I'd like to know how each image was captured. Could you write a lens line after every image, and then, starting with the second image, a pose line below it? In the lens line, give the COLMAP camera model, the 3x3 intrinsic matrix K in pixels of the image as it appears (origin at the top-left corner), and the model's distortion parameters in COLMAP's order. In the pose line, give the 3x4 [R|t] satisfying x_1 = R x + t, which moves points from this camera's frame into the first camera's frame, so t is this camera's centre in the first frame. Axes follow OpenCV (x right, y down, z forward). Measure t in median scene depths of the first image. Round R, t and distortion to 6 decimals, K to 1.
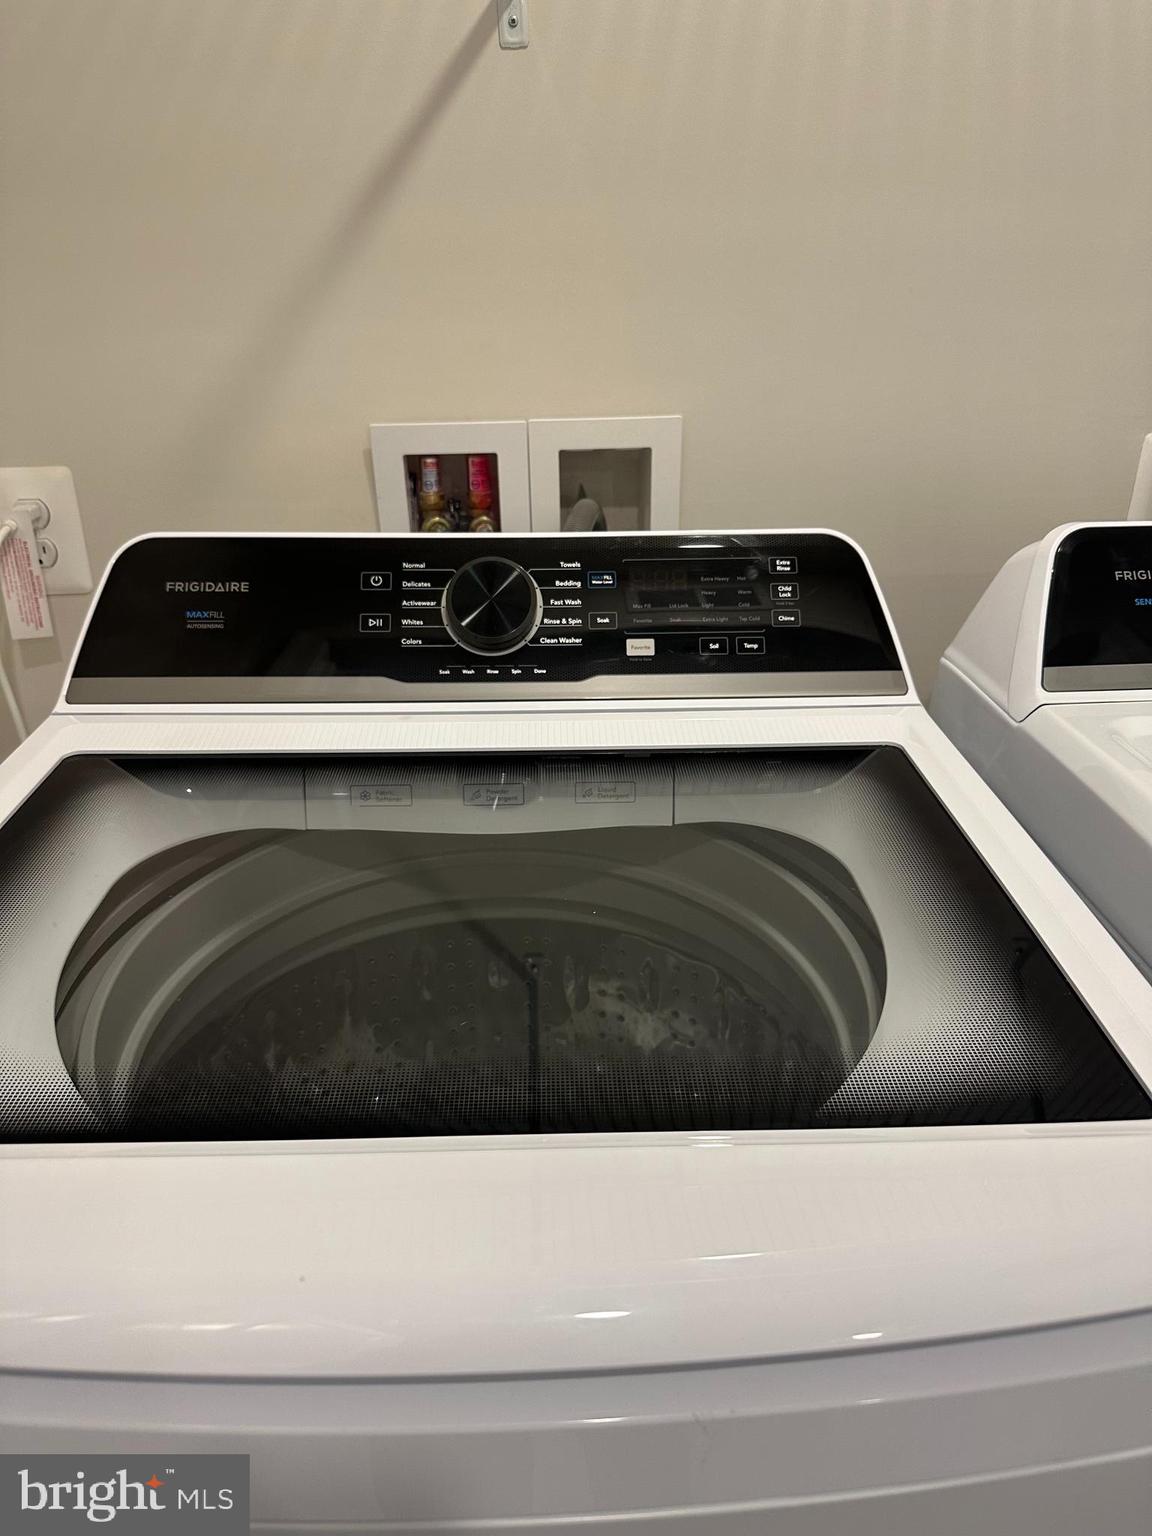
lens RADIAL K [[1077.1, 0, 537.3], [0, 1077.1, 748.5], [0, 0, 1]] dist [0.061648, -0.074363]
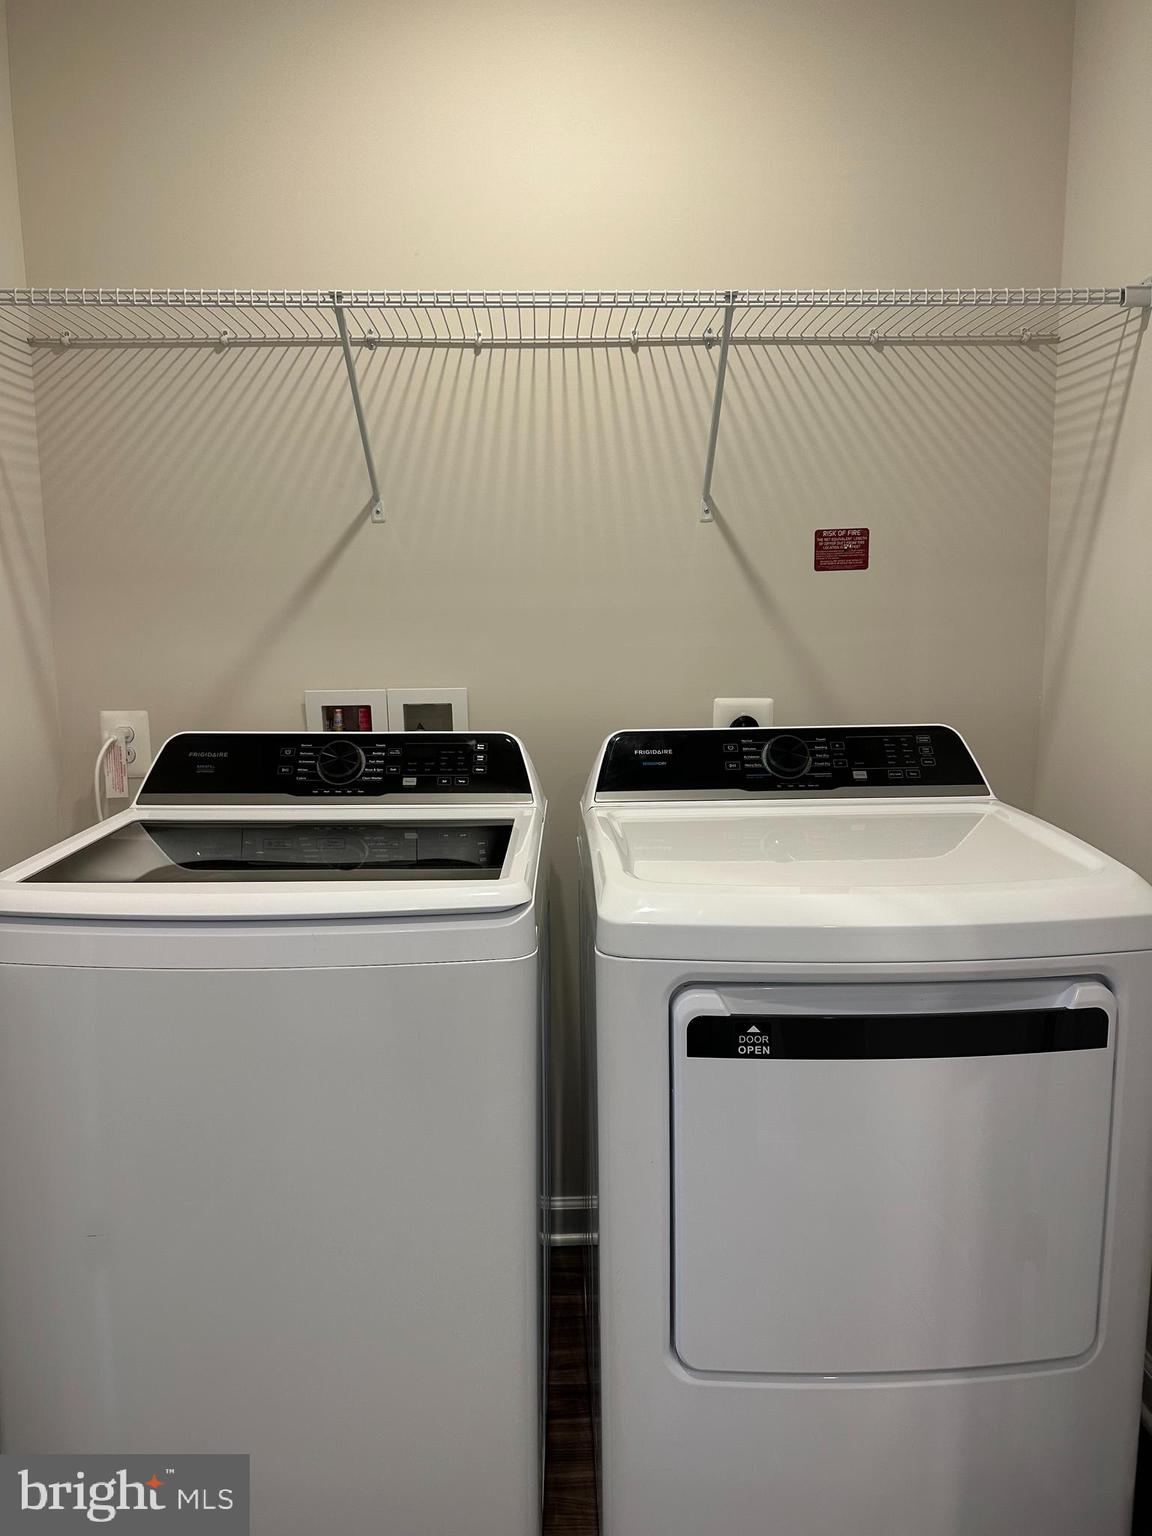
lens RADIAL K [[1077.1, 0, 576.4], [0, 1077.1, 770.3], [0, 0, 1]] dist [0.061648, -0.074363]
pose [[0.999986, 0.003840, -0.003706, 0.427621], [-0.004680, 0.964713, -0.263261, 0.438526], [0.002564, 0.263274, 0.964718, -1.046753]]
